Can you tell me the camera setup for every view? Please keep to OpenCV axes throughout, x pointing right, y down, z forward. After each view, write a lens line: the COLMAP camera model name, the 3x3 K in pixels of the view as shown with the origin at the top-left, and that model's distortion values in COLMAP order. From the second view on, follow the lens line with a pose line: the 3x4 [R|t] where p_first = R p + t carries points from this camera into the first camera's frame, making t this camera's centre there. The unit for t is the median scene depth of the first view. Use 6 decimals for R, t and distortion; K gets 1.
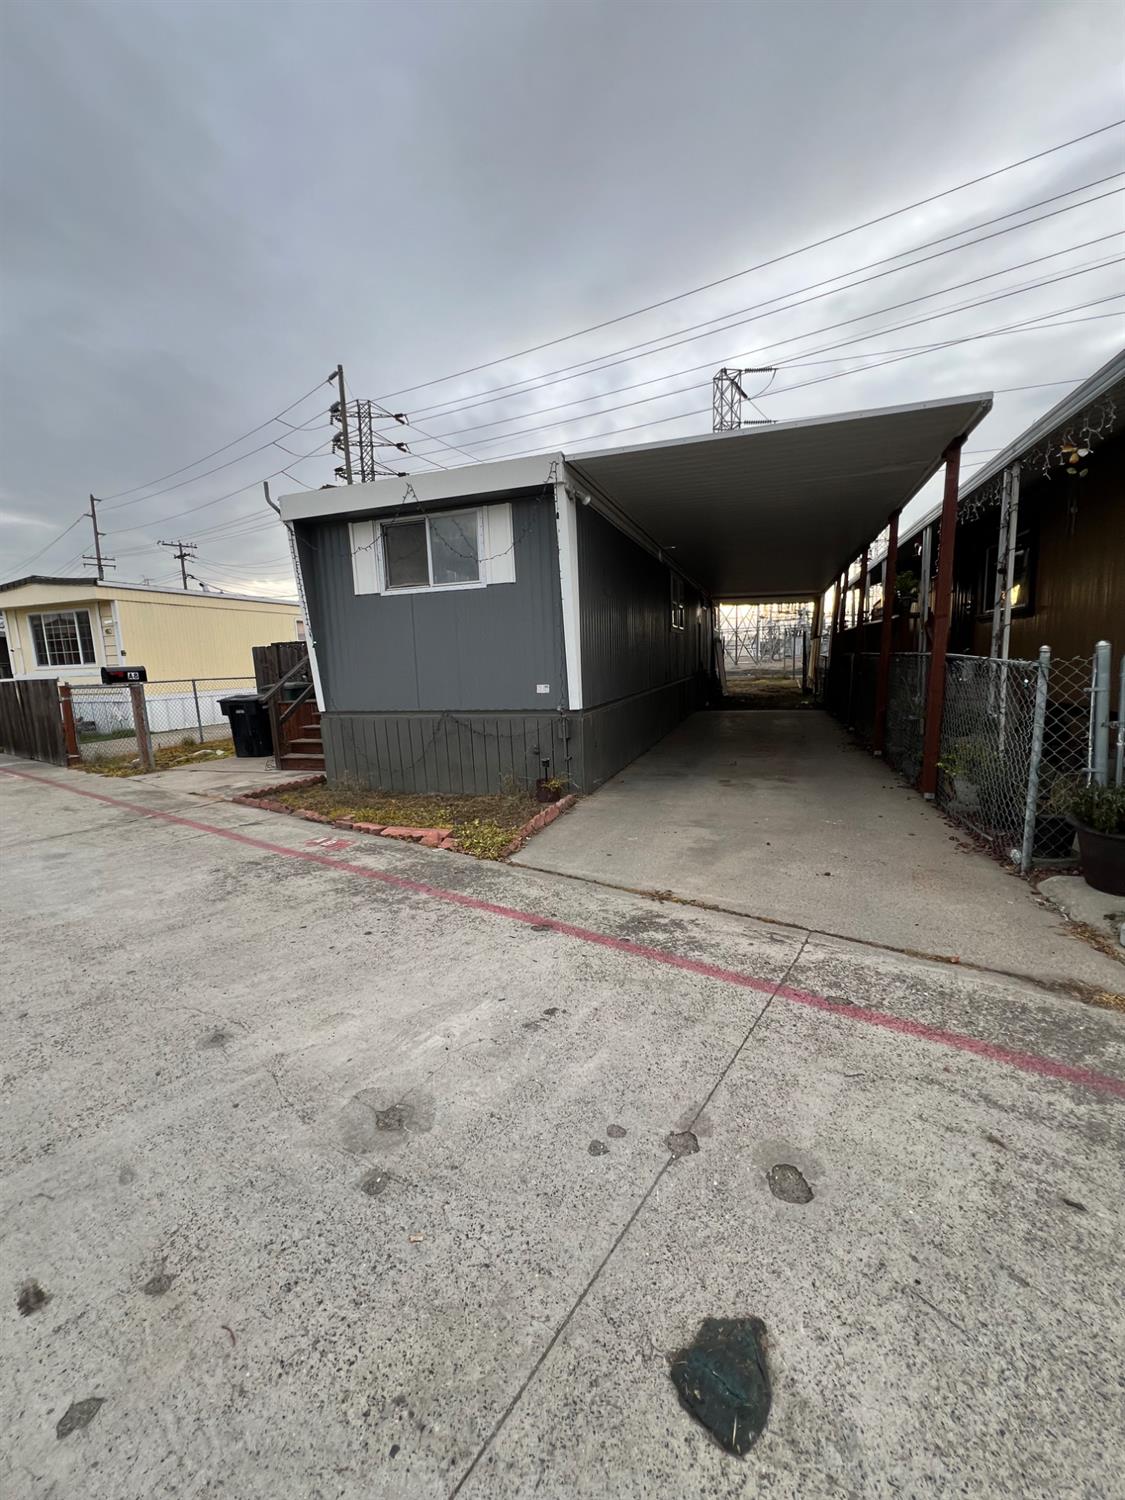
lens RADIAL K [[601.4, 0, 565.7], [0, 601.4, 742.6], [0, 0, 1]] dist [-0.005761, 0.000522]
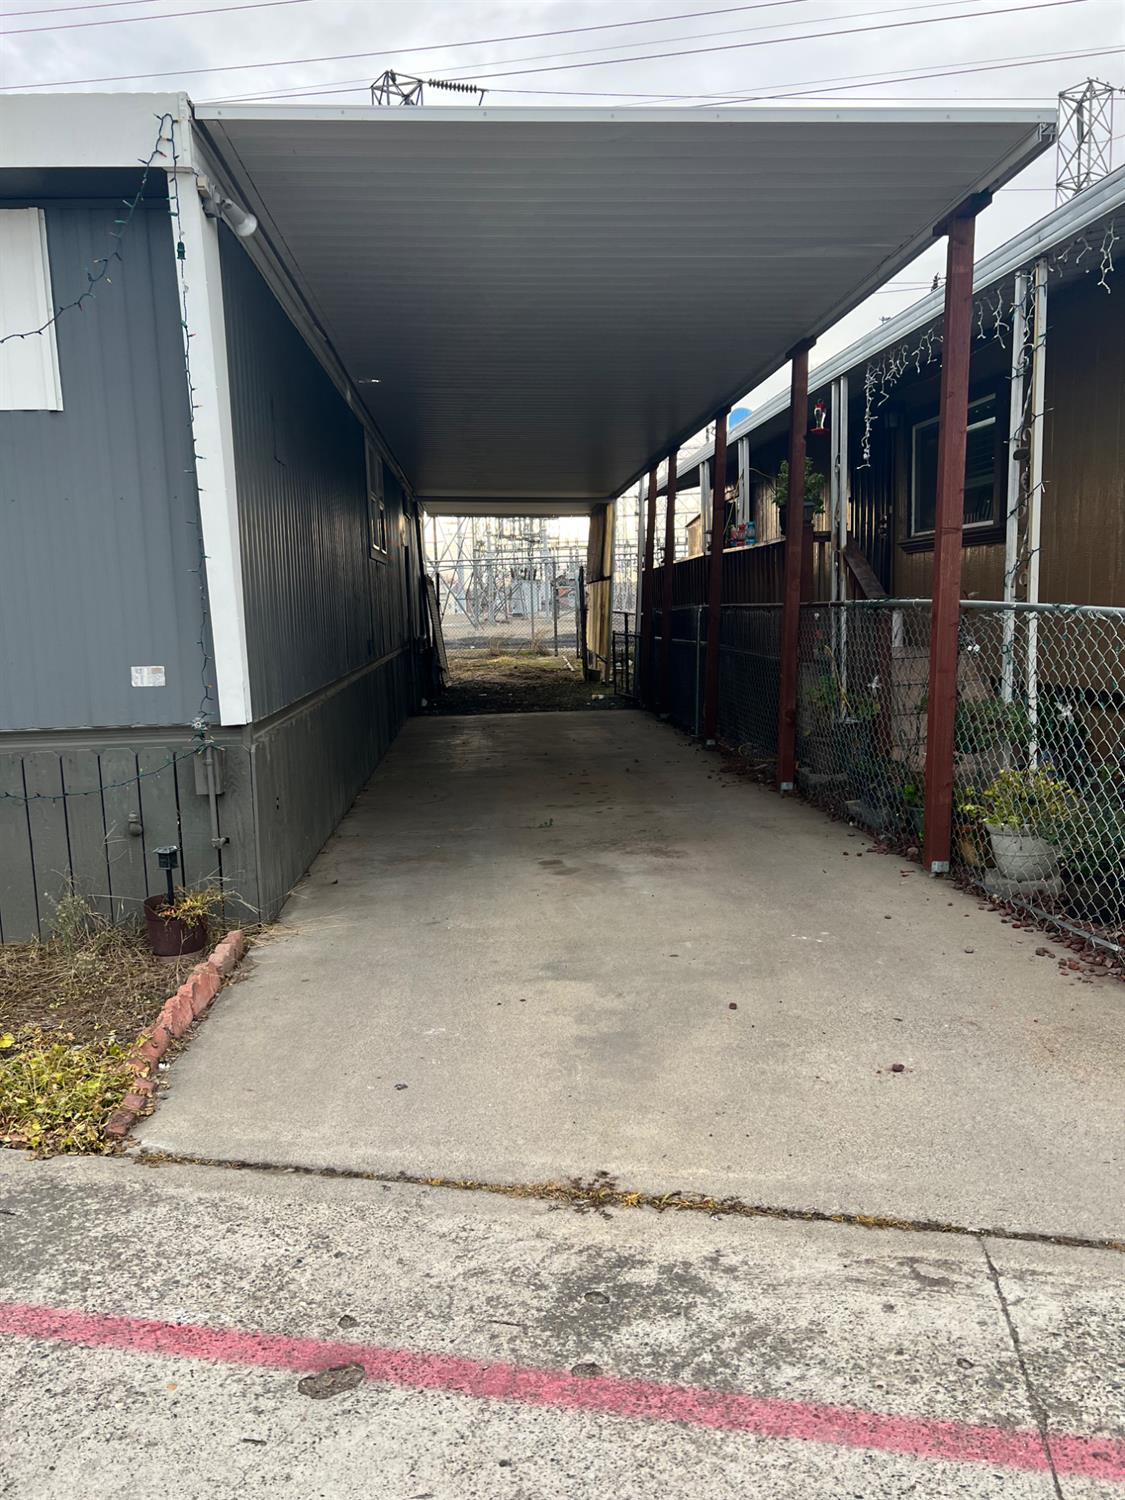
lens RADIAL K [[1123.1, 0, 562.0], [0, 1123.1, 752.9], [0, 0, 1]] dist [0.047897, -0.048523]
pose [[0.920320, -0.040480, 0.389066, -0.089192], [0.048288, 0.998780, -0.010307, -0.017912], [-0.388175, 0.028273, 0.921152, 0.203531]]
